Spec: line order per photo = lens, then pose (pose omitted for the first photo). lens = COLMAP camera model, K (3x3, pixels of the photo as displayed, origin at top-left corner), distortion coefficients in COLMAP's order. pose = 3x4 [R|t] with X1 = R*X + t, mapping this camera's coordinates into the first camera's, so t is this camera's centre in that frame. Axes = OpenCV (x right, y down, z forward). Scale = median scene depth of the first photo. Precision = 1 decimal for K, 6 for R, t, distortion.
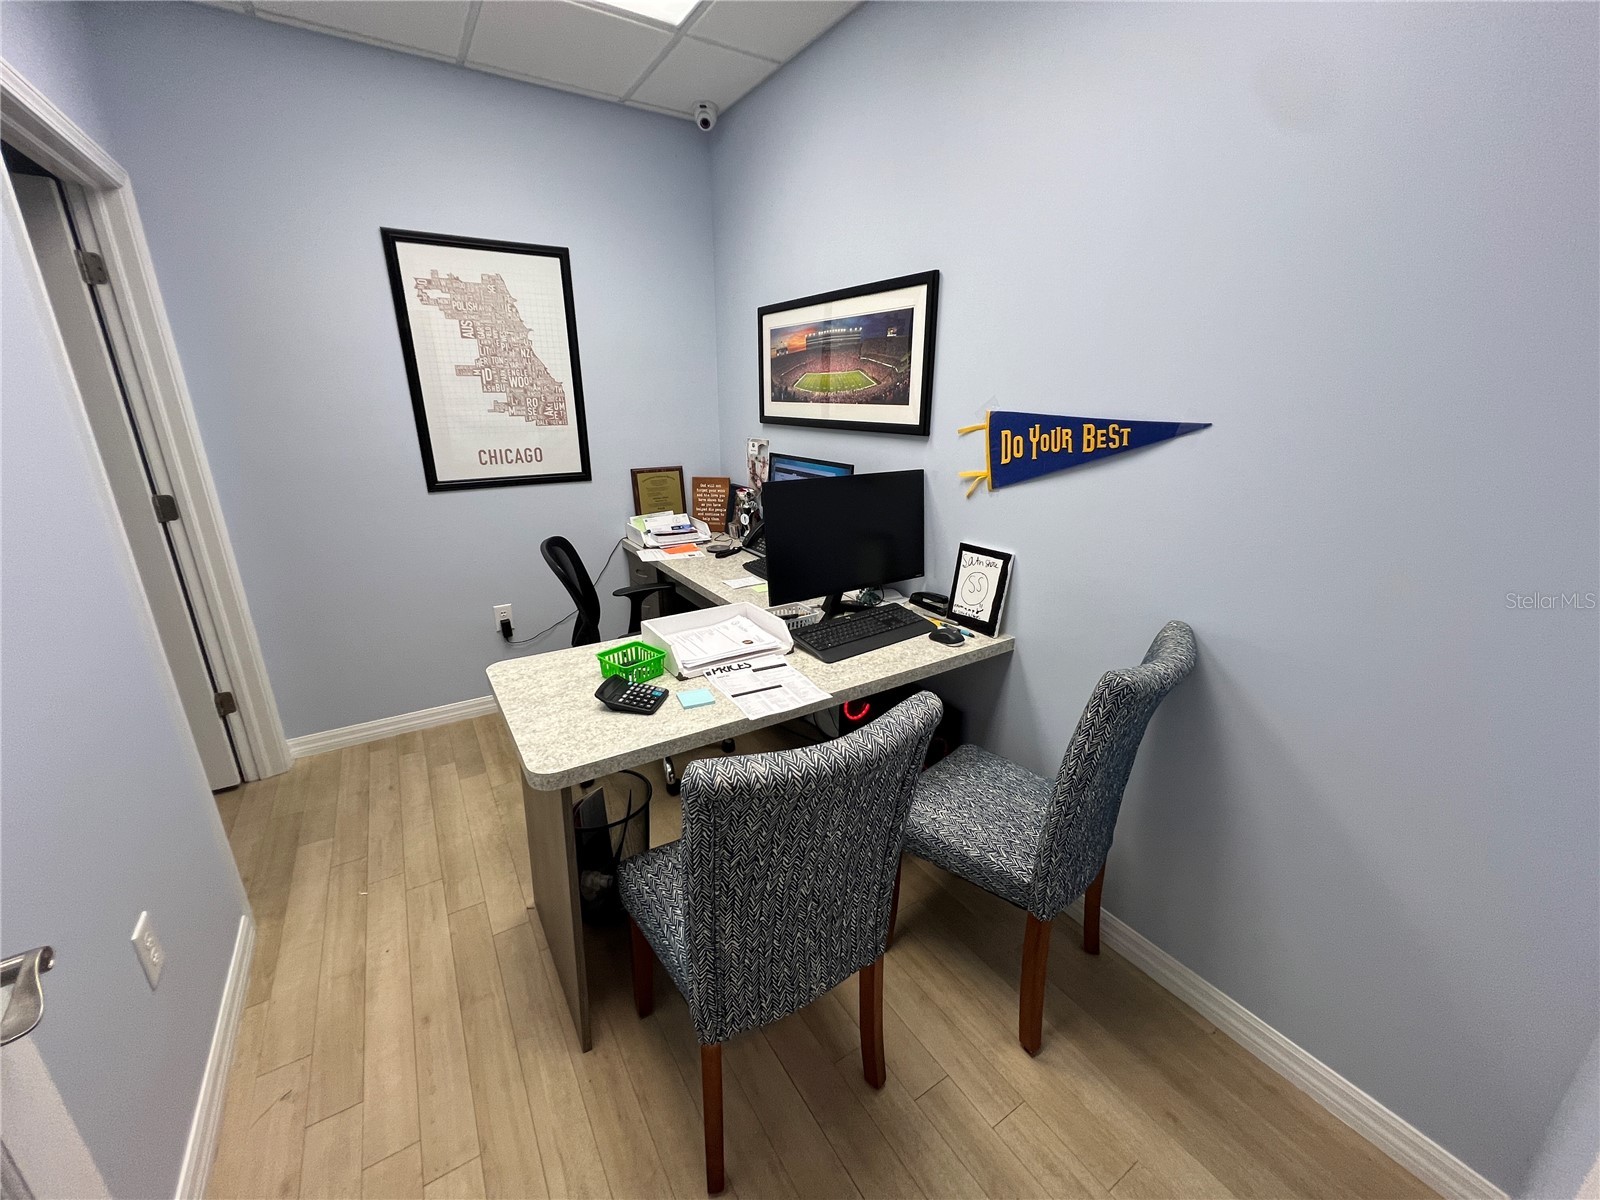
lens RADIAL K [[638.4, 0, 795.1], [0, 638.4, 603.9], [0, 0, 1]] dist [-0.000138, -0.000030]
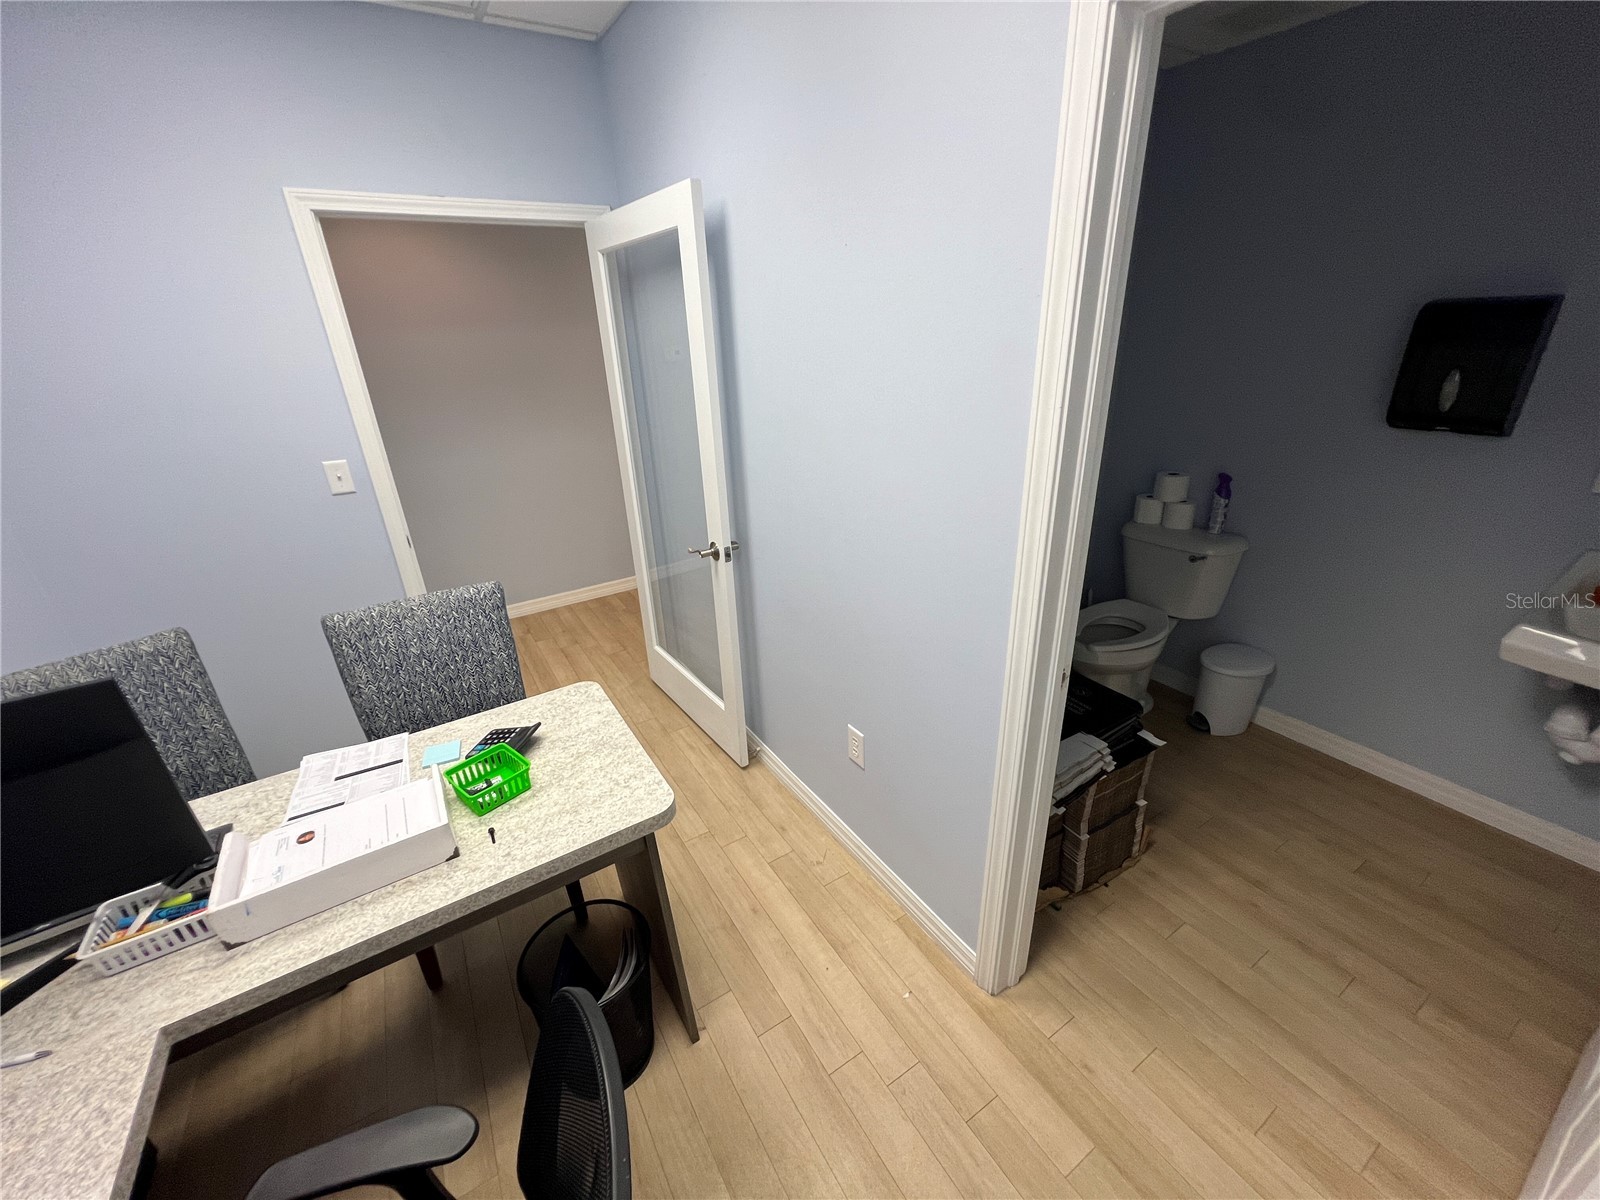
lens RADIAL K [[638.4, 0, 802.3], [0, 638.4, 599.5], [0, 0, 1]] dist [-0.000138, -0.000030]
pose [[-0.999472, 0.031771, 0.006794, -0.709264], [0.028098, 0.740285, 0.671706, -0.657268], [0.016311, 0.671542, -0.740787, 1.544029]]
